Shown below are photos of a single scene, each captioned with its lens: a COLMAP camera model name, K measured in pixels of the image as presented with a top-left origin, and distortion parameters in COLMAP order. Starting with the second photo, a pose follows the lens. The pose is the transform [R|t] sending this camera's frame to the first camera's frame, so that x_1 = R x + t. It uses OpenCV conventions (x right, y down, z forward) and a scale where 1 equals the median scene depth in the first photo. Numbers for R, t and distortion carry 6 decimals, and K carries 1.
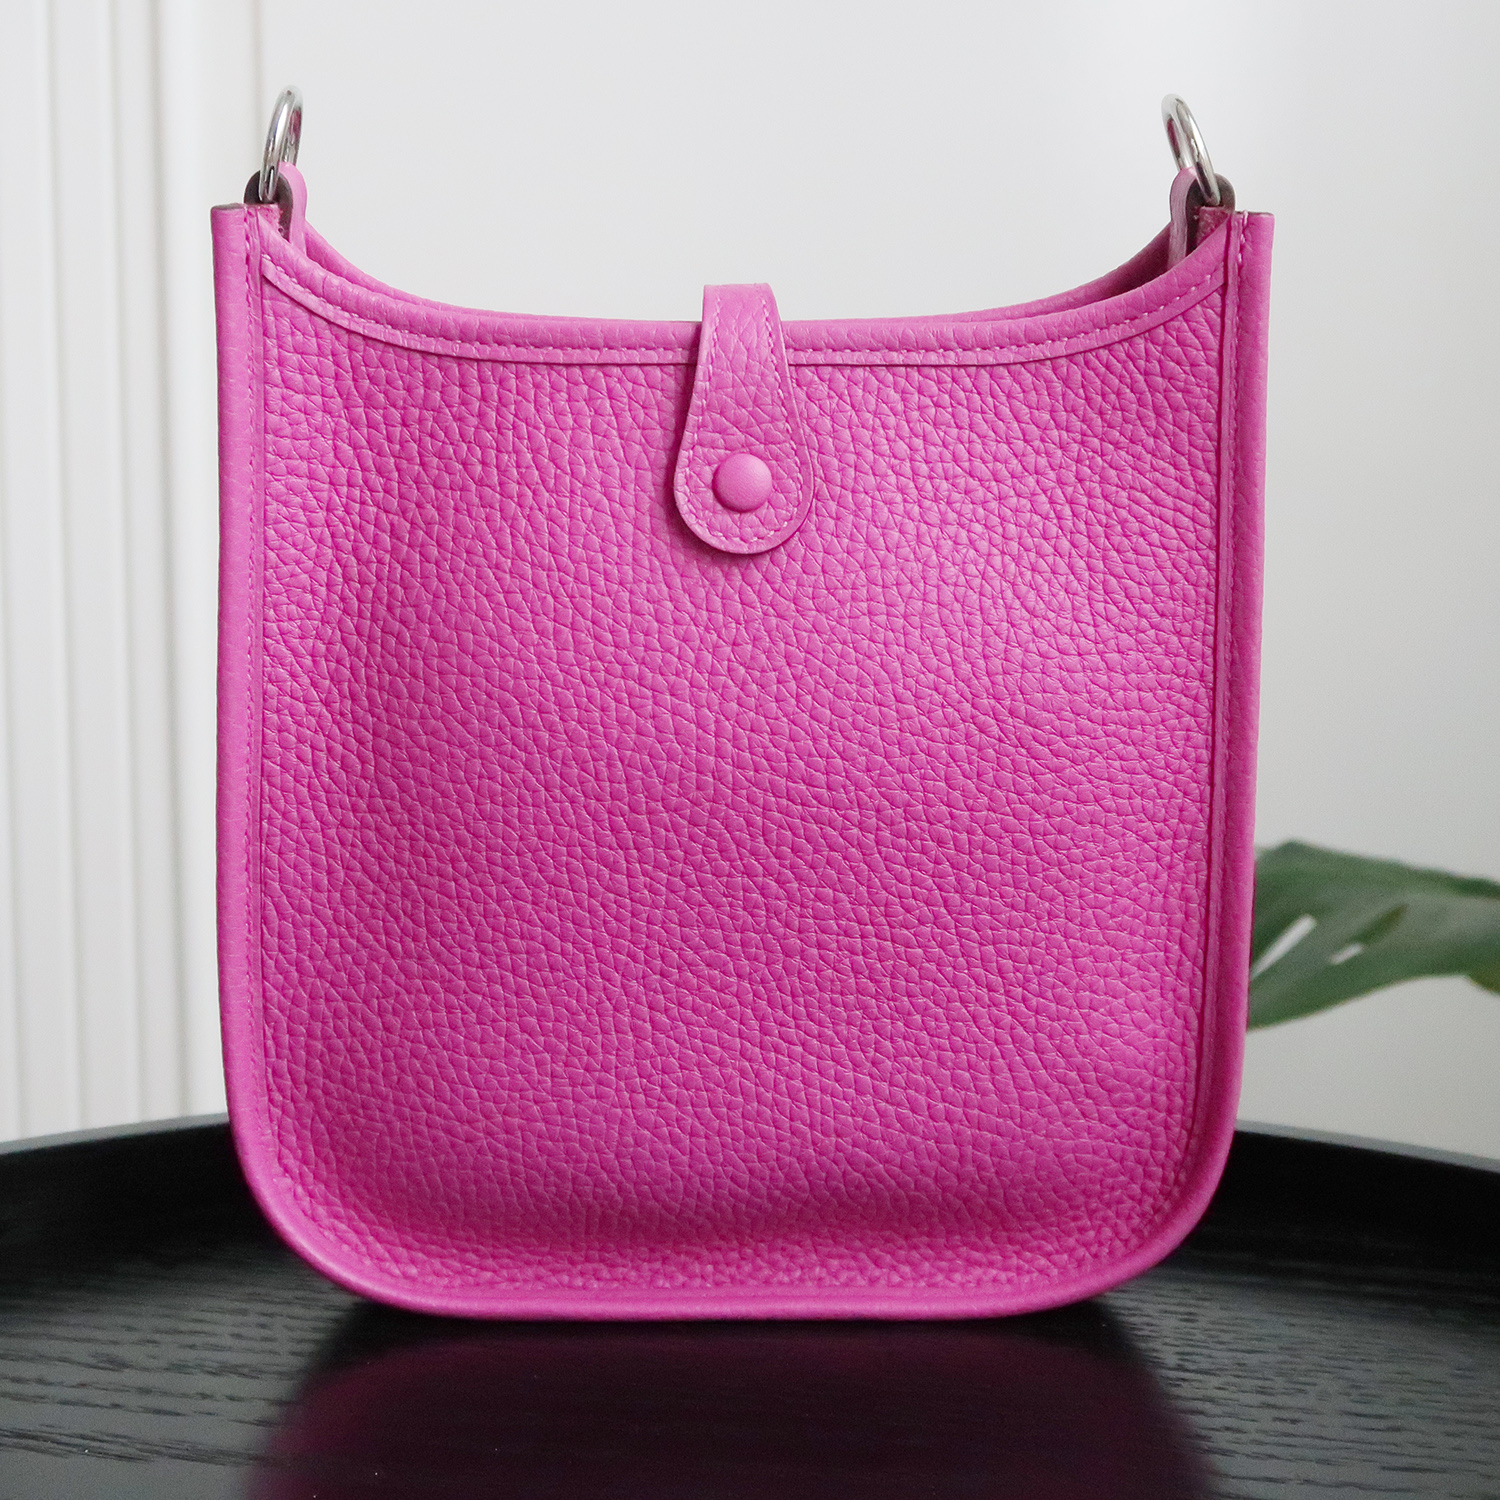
lens RADIAL K [[2815.8, 0, 750.0], [0, 2815.8, 750.0], [0, 0, 1]] dist [-0.018077, 0.007447]
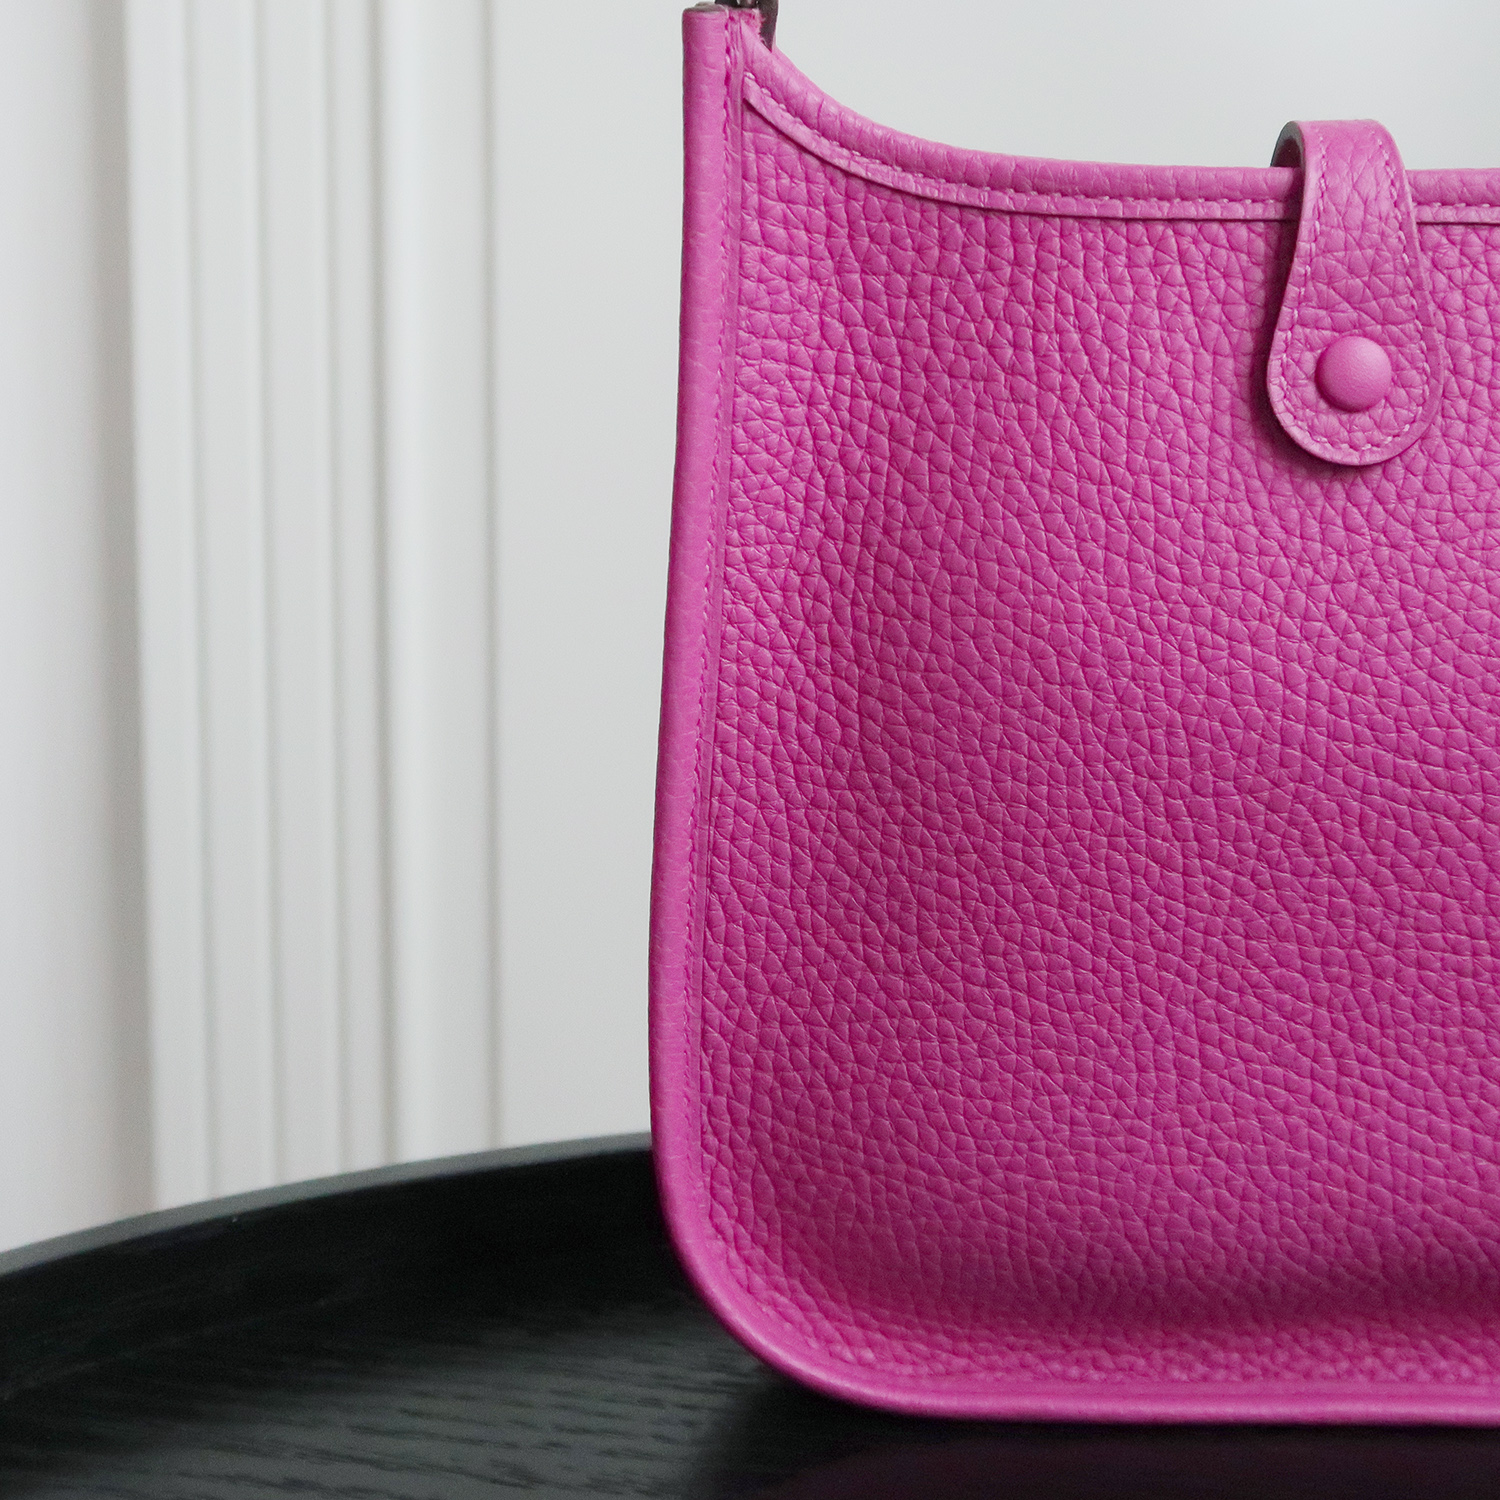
lens RADIAL K [[2815.8, 0, 750.0], [0, 2815.8, 750.0], [0, 0, 1]] dist [-0.018077, 0.007447]
pose [[0.999785, 0.011617, -0.017150, -0.151639], [-0.011183, 0.999621, 0.025149, -0.008448], [0.017436, -0.024952, 0.999537, 0.212659]]
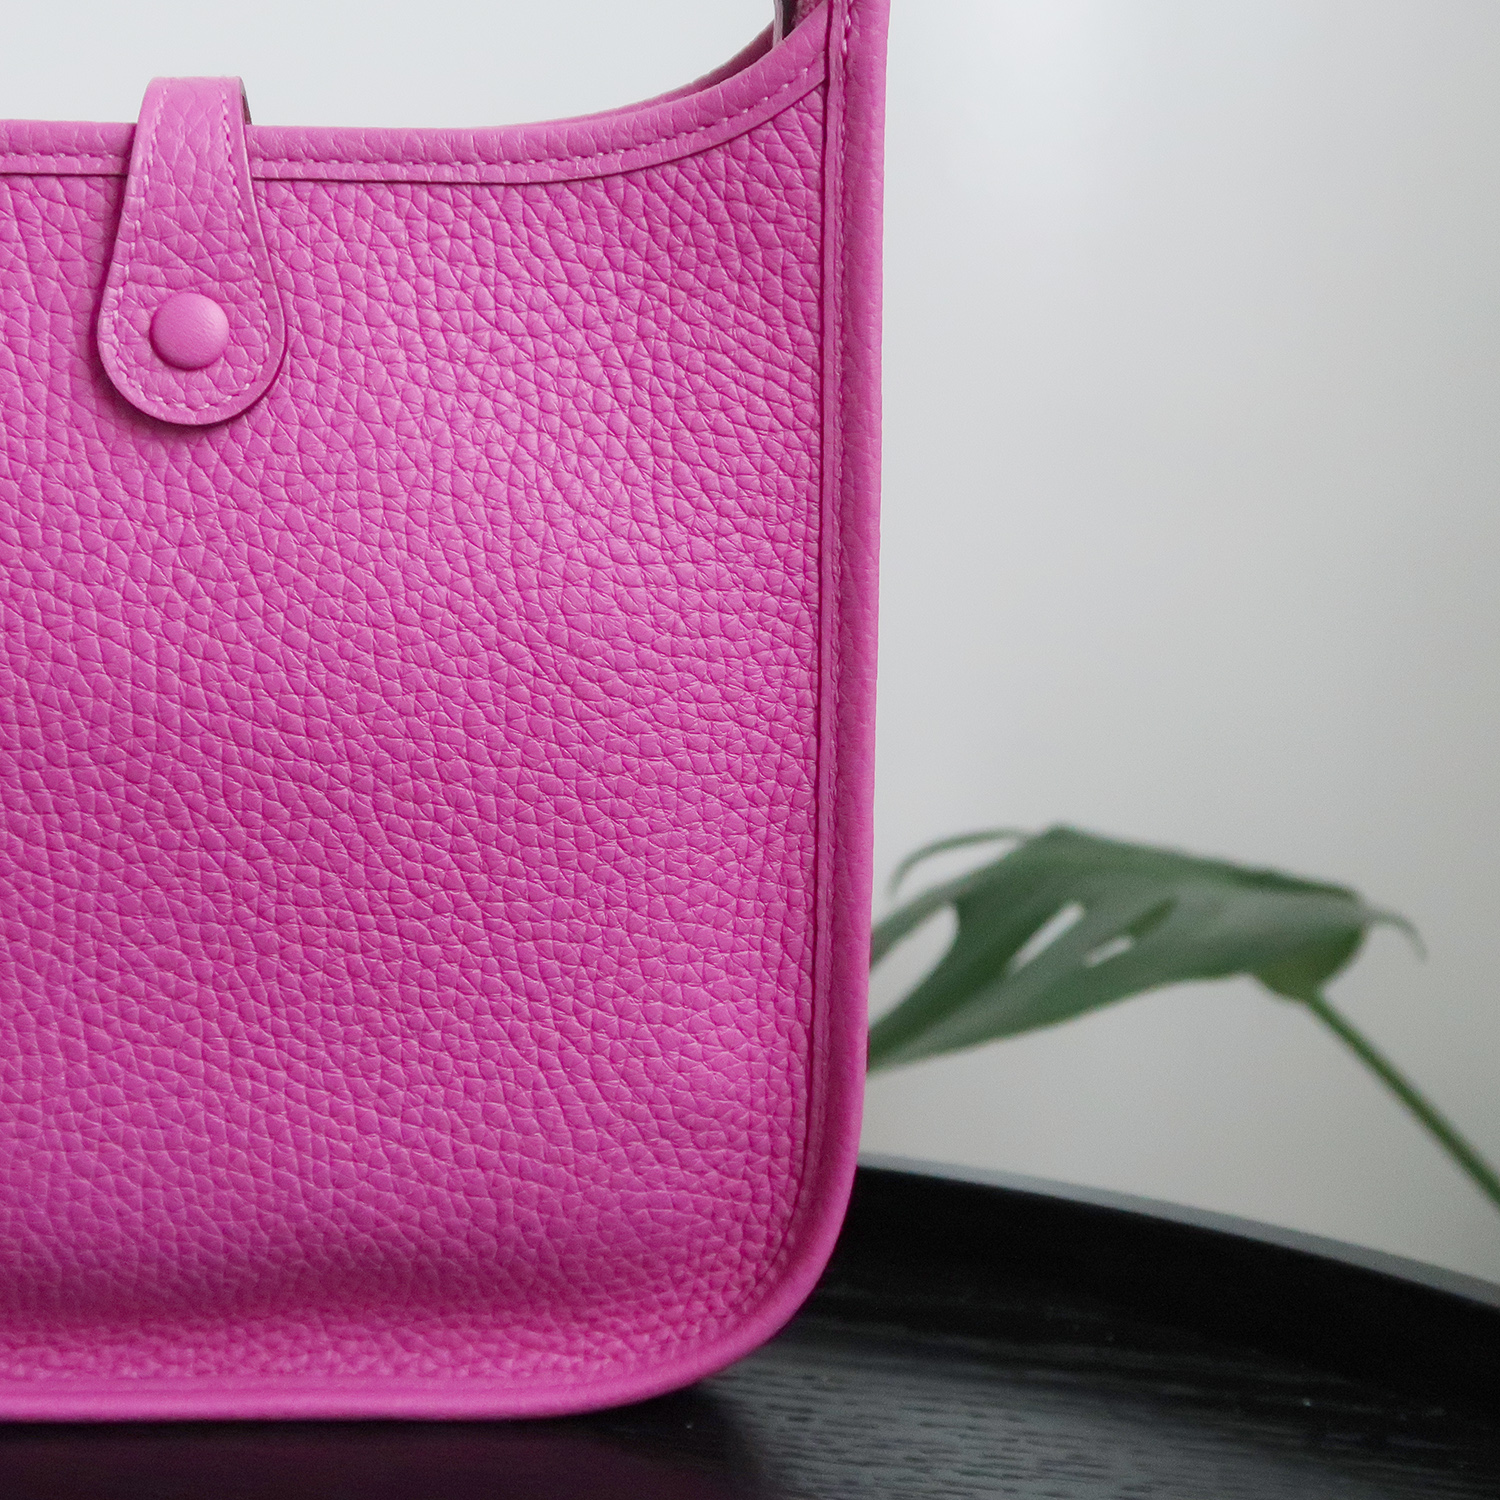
lens RADIAL K [[2815.8, 0, 750.0], [0, 2815.8, 750.0], [0, 0, 1]] dist [-0.018077, 0.007447]
pose [[0.999218, 0.007062, 0.038906, 0.117216], [-0.007159, 0.999972, 0.002365, 0.014892], [-0.038888, -0.002642, 0.999240, 0.229738]]
